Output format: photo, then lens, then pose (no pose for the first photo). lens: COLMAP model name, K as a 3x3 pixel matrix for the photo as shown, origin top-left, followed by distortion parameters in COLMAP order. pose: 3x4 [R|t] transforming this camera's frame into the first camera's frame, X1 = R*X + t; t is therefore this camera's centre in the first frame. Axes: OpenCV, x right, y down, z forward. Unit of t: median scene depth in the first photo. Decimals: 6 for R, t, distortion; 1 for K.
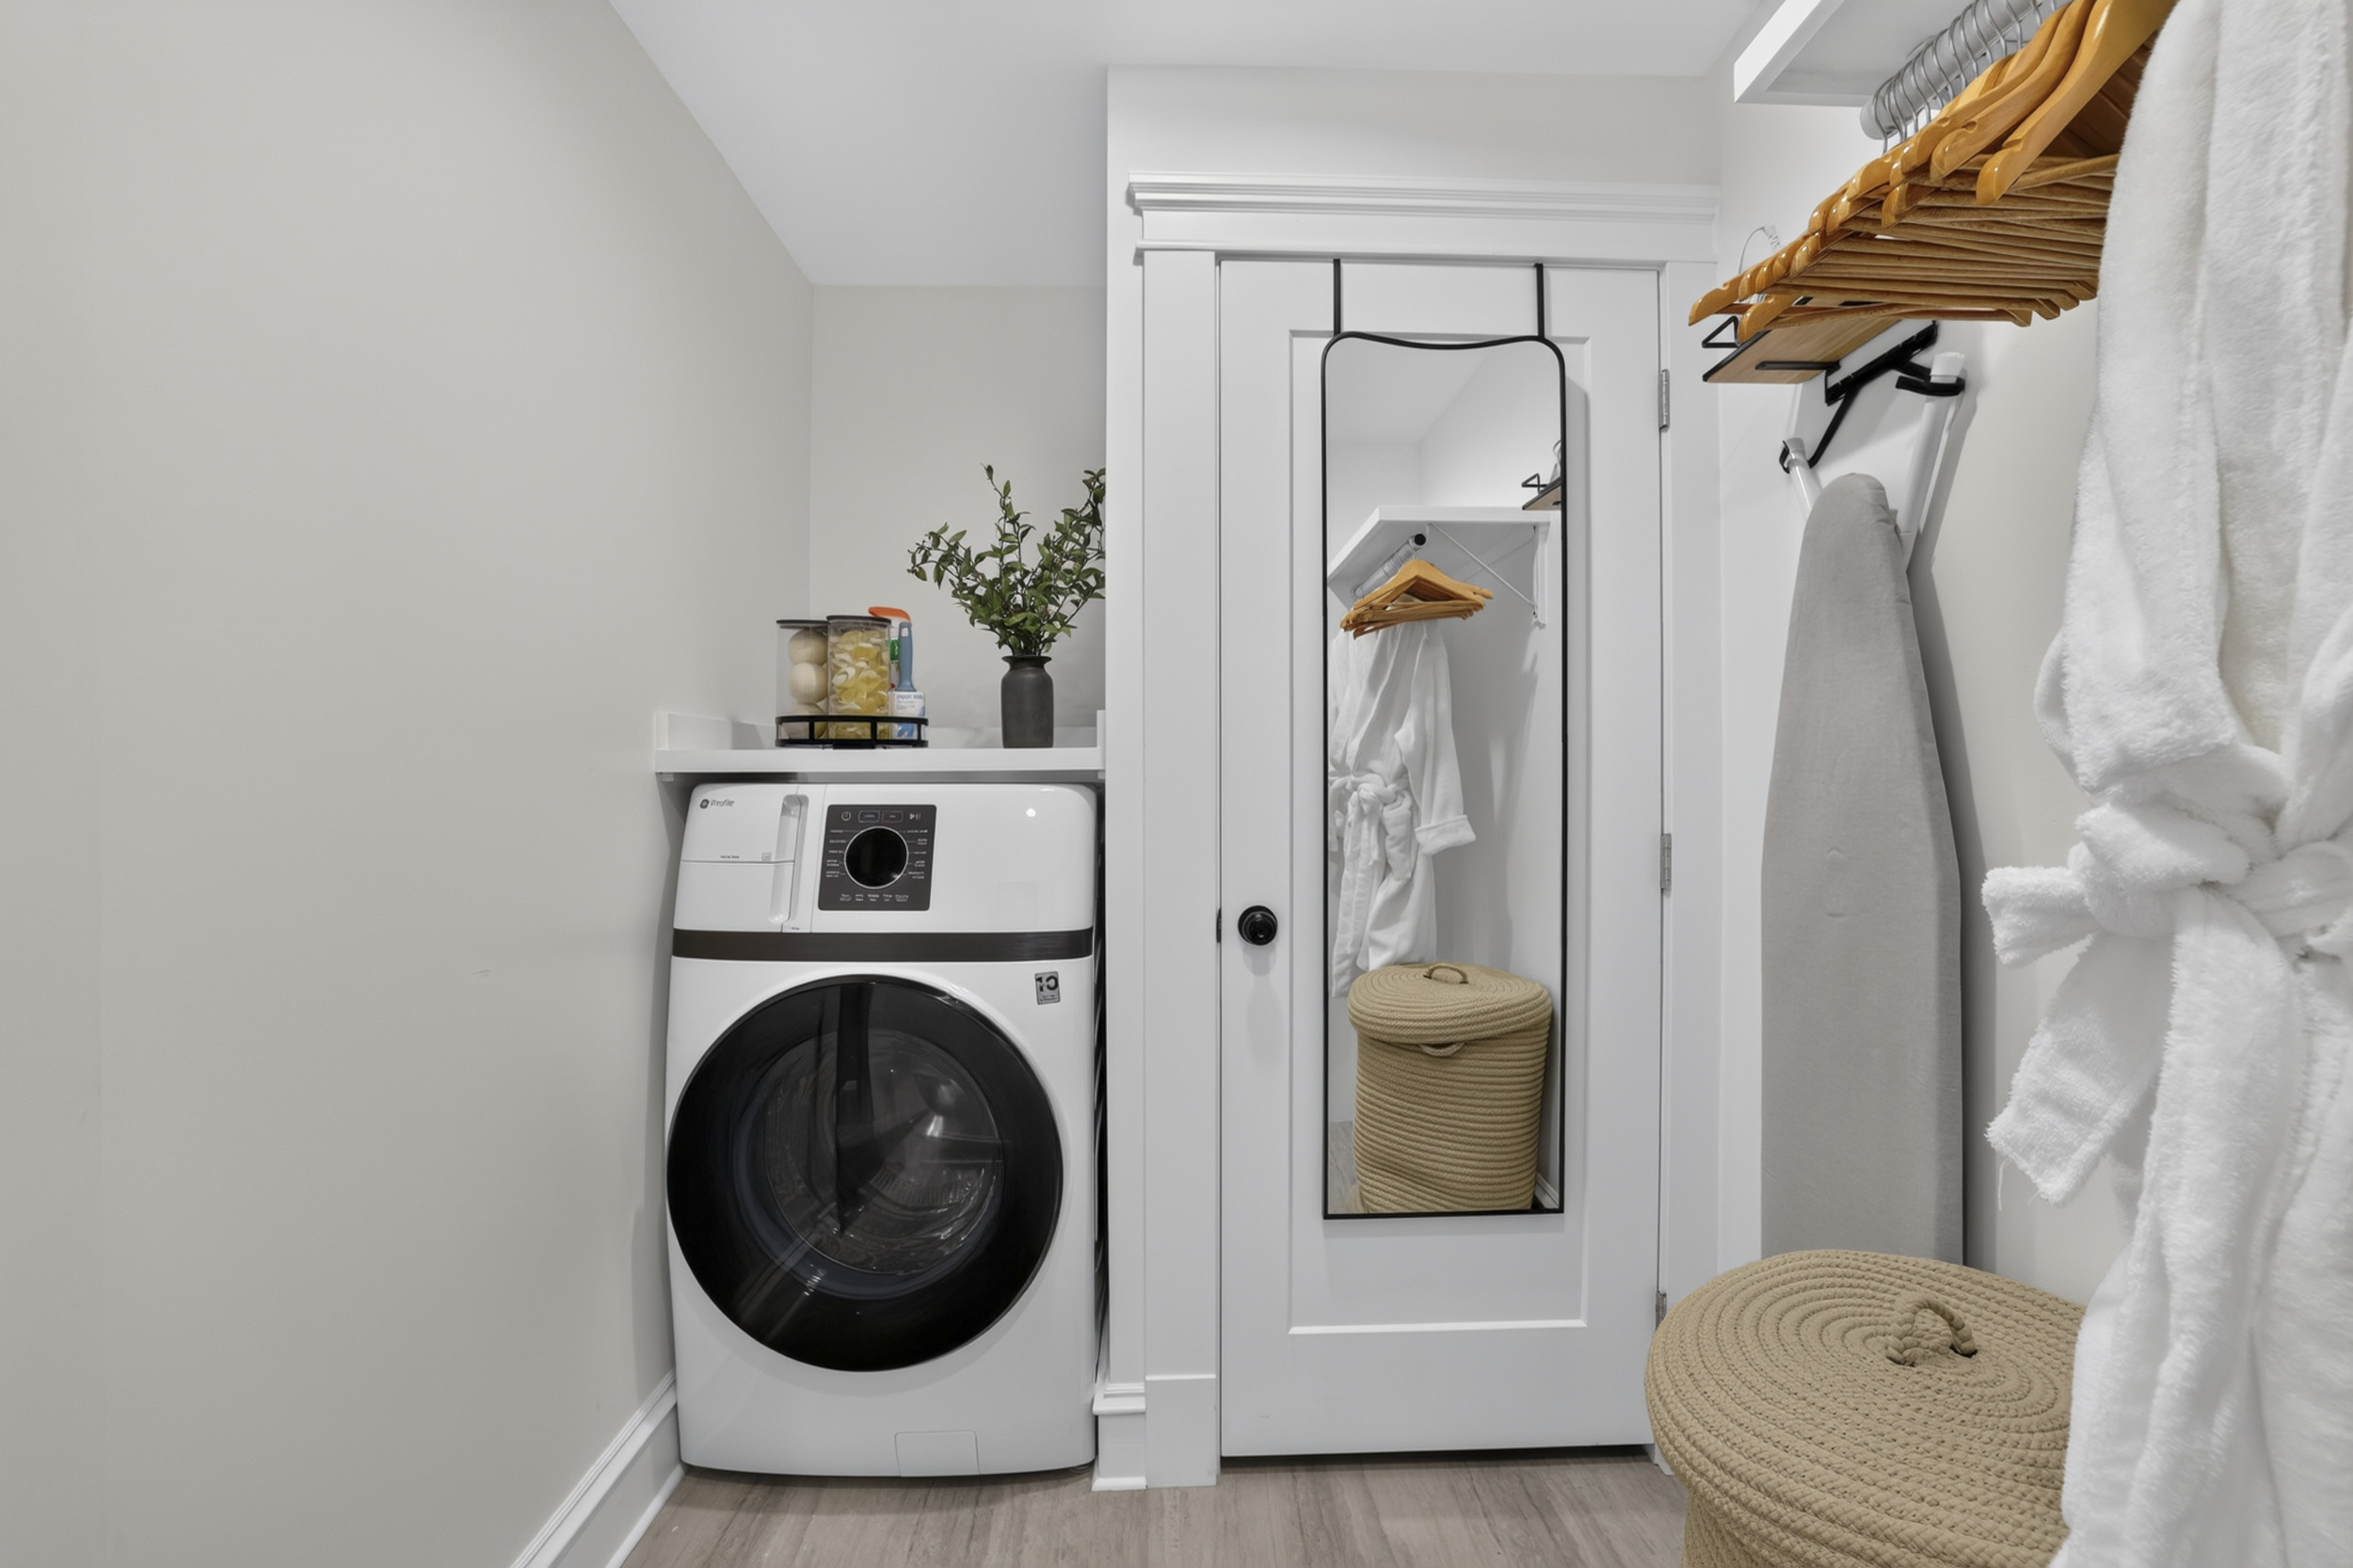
lens RADIAL K [[994.5, 0, 1205.7], [0, 994.5, 775.6], [0, 0, 1]] dist [-0.033453, 0.010349]
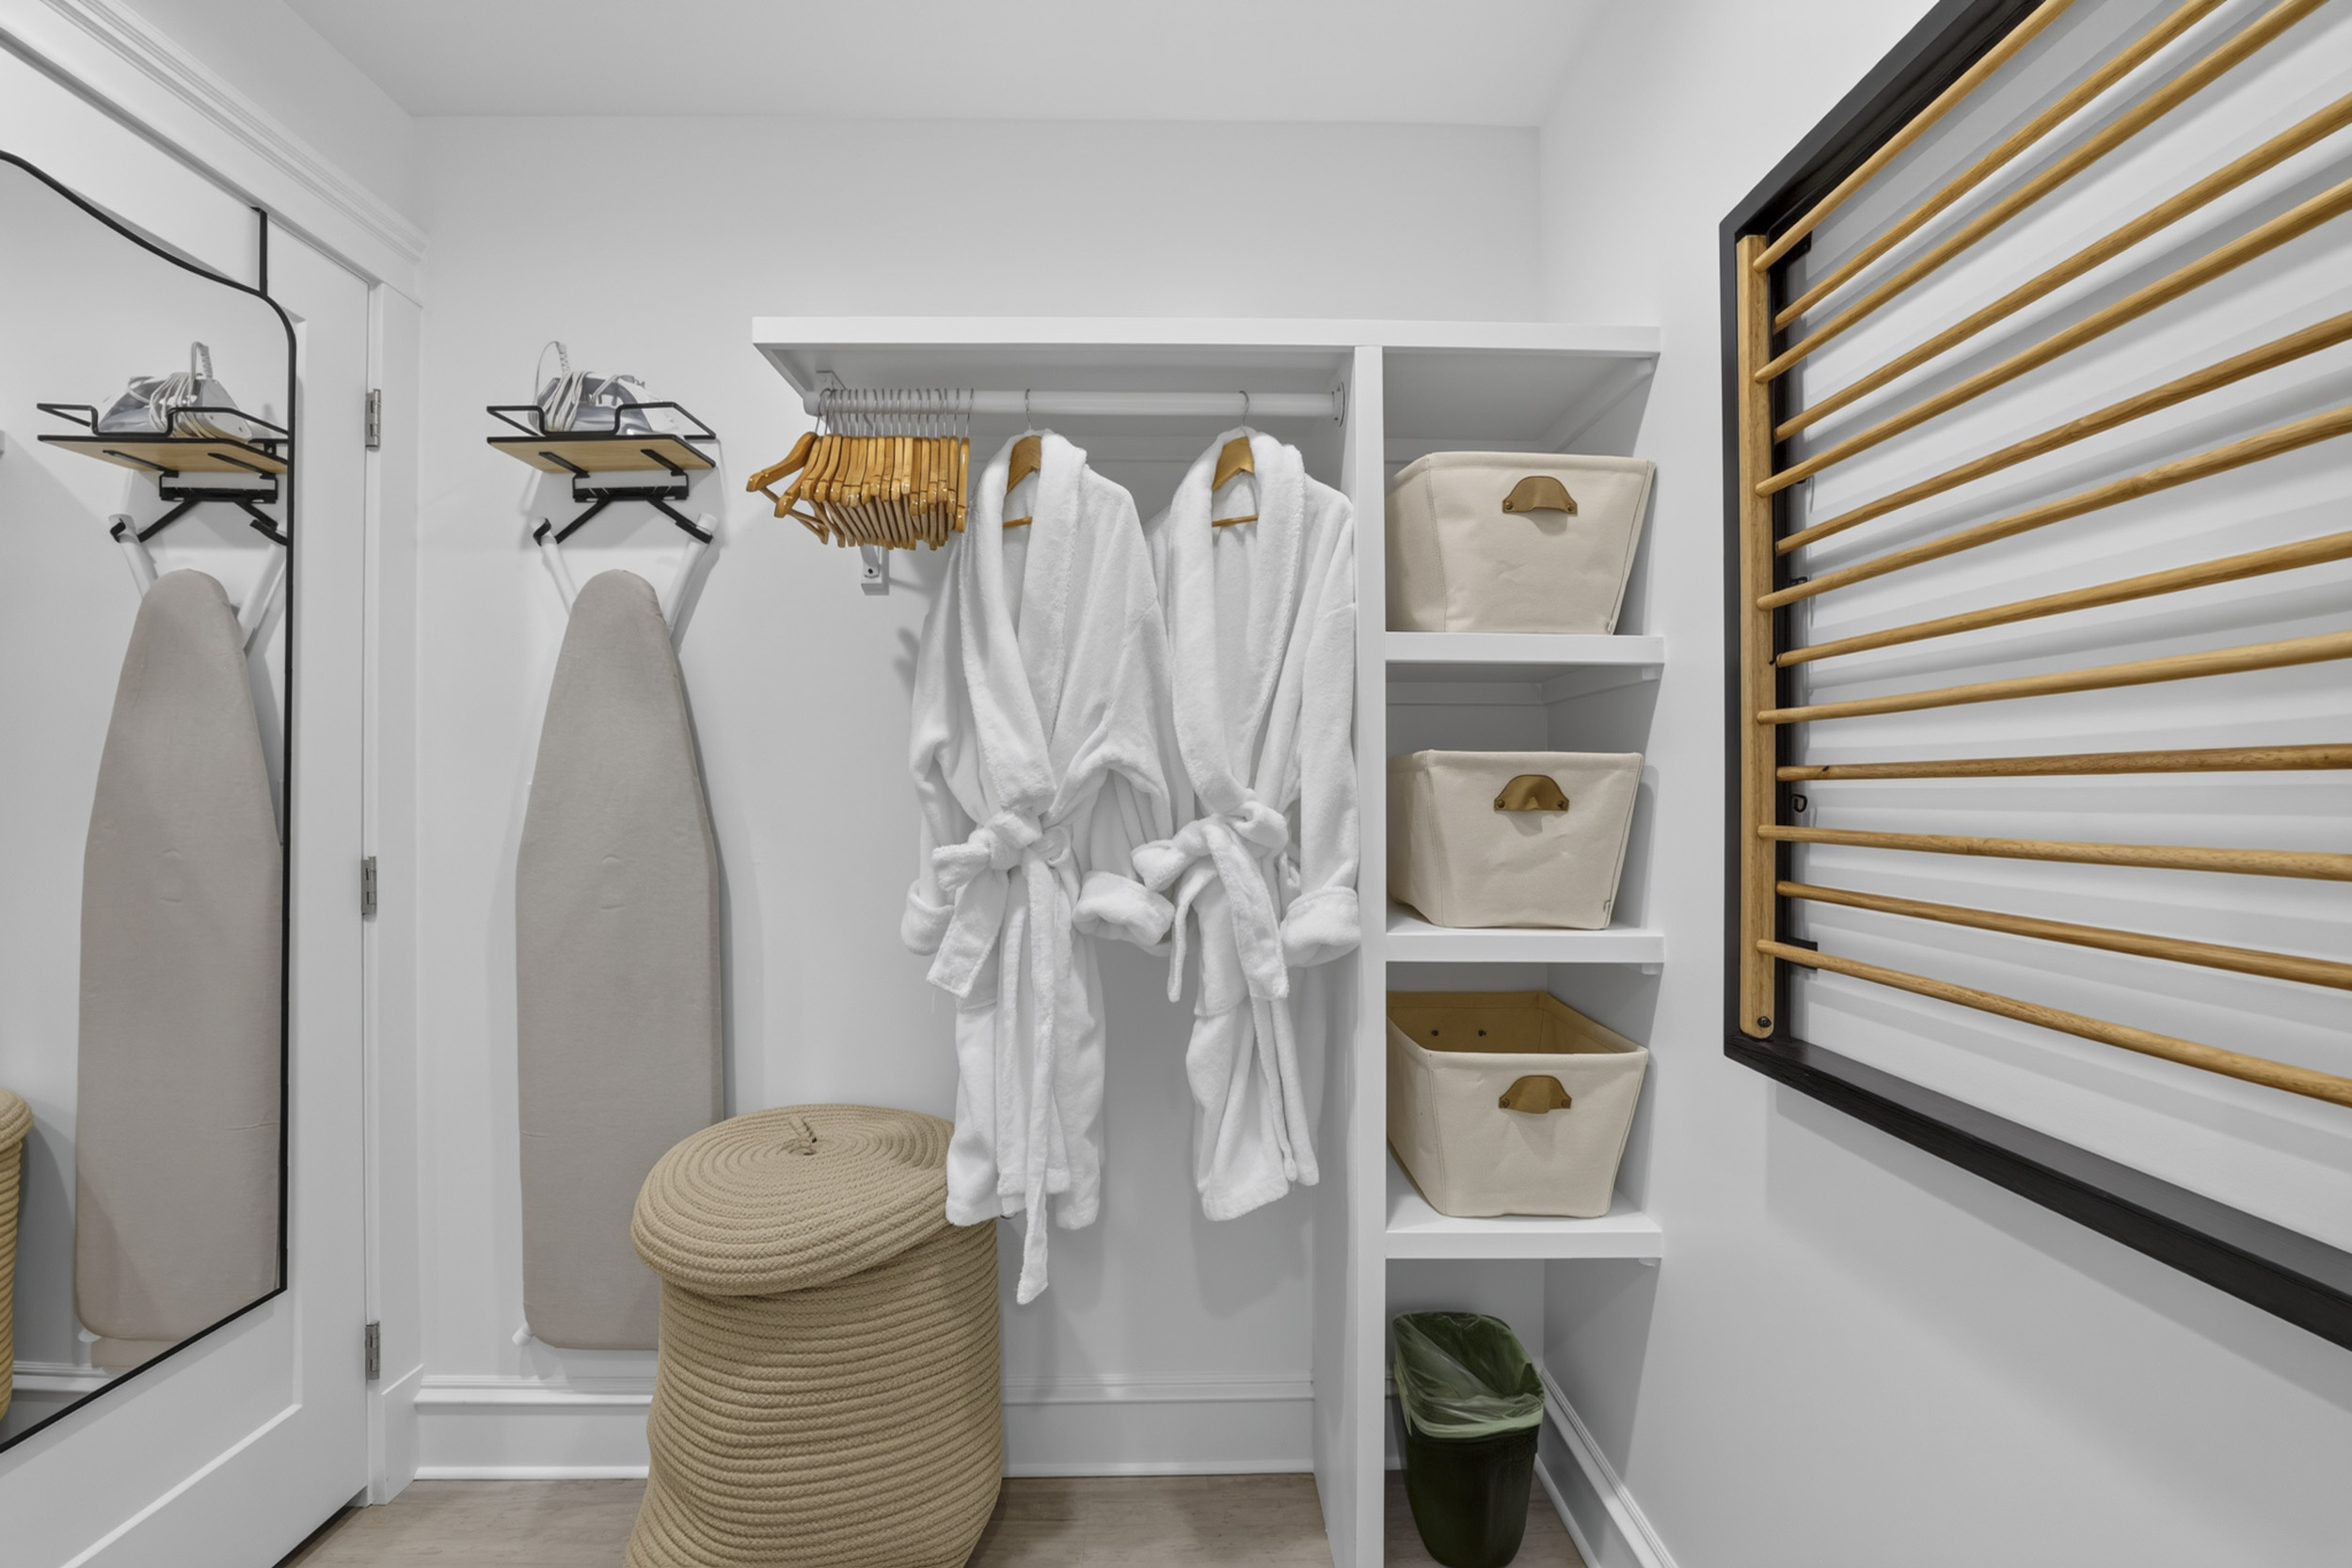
lens RADIAL K [[994.0, 0, 1169.5], [0, 994.0, 787.0], [0, 0, 1]] dist [-0.033453, 0.010349]
pose [[0.030379, 0.008333, 0.999504, -0.505006], [-0.001856, 0.999964, -0.008280, -0.005731], [-0.999537, -0.001604, 0.030393, 0.179490]]
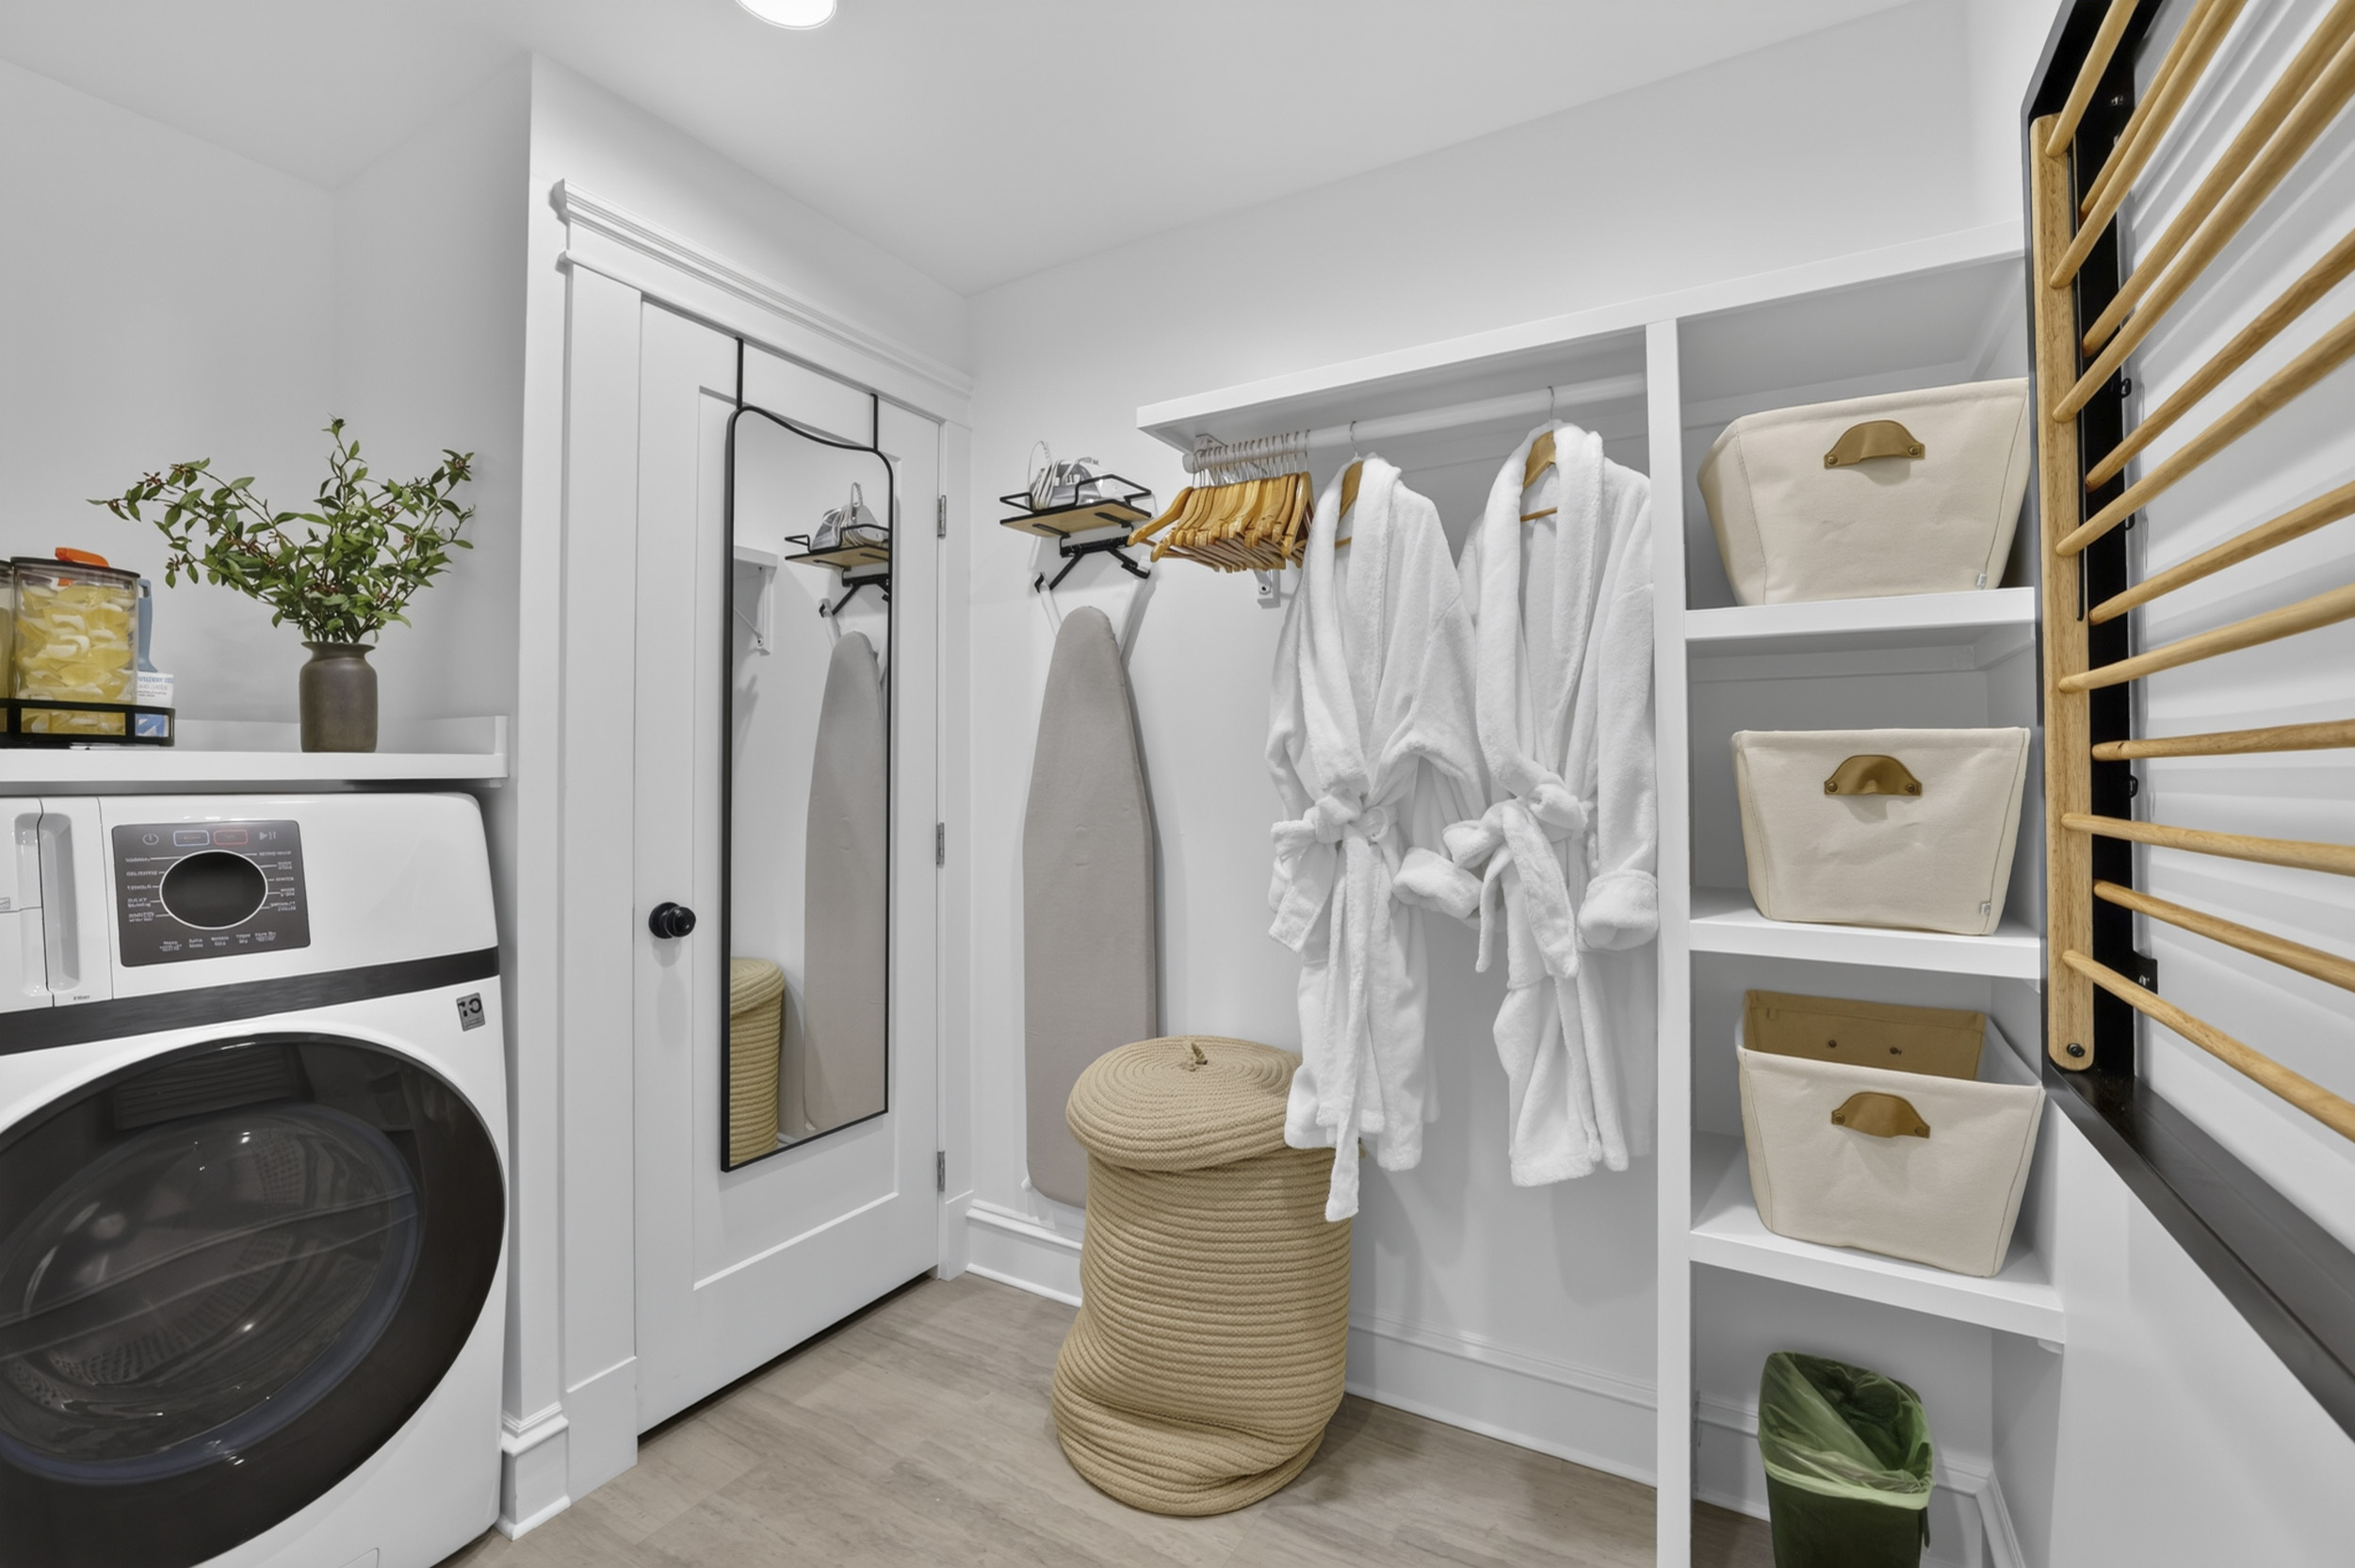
lens RADIAL K [[995.3, 0, 1185.4], [0, 995.3, 752.2], [0, 0, 1]] dist [-0.033453, 0.010349]
pose [[0.540064, 0.021723, 0.841343, -0.561440], [-0.000115, 0.999669, -0.025737, -0.006369], [-0.841624, 0.013803, 0.539888, -0.061824]]
